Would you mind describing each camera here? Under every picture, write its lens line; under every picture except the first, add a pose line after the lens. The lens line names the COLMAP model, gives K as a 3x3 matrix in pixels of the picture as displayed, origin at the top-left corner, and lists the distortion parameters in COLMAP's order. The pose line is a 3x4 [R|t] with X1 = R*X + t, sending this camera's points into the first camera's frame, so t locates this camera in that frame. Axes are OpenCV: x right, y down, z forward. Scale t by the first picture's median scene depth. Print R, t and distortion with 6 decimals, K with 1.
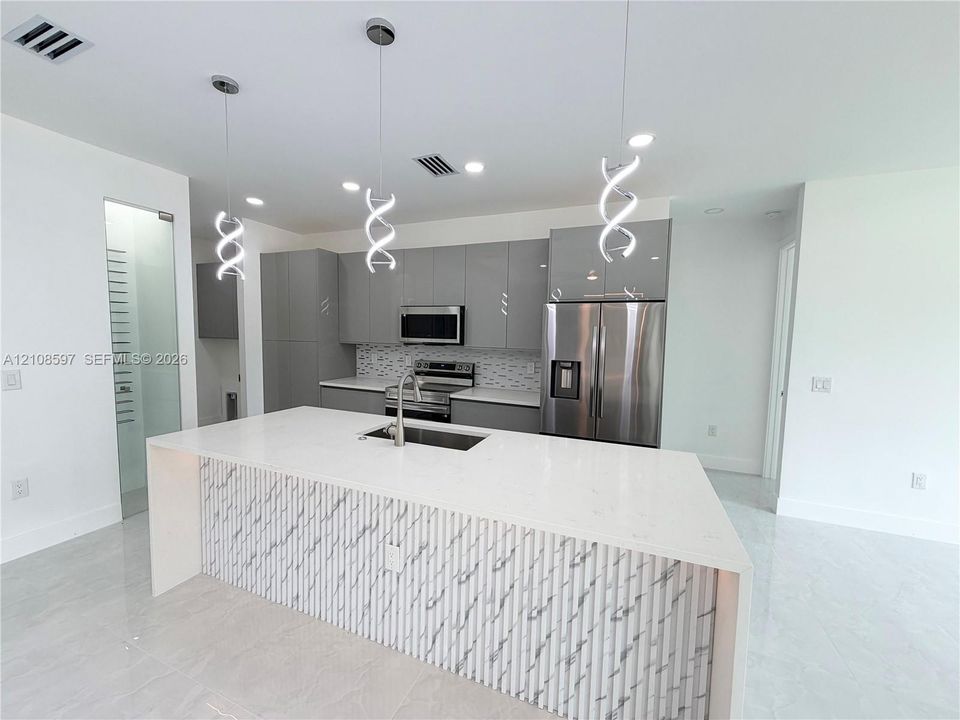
lens RADIAL K [[385.0, 0, 480.0], [0, 385.0, 360.0], [0, 0, 1]] dist [-0.000453, -0.000043]
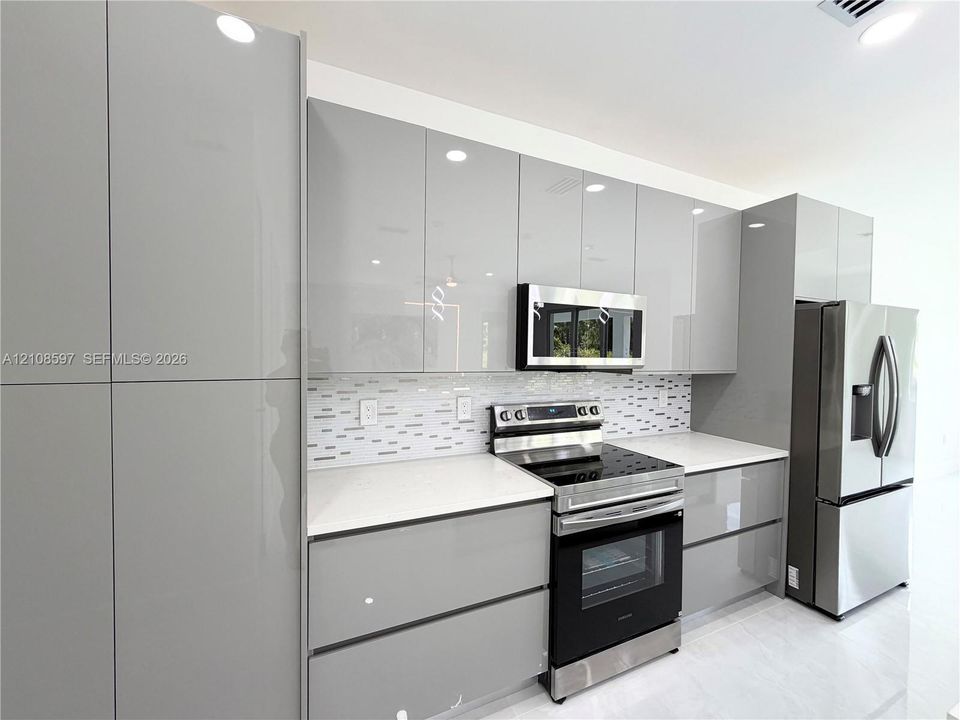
lens RADIAL K [[385.0, 0, 480.0], [0, 385.0, 360.0], [0, 0, 1]] dist [-0.000453, -0.000043]
pose [[0.665903, -0.017625, 0.745830, -0.501305], [0.058817, 0.997849, -0.028933, -0.039840], [-0.743716, 0.063135, 0.665508, 0.678263]]
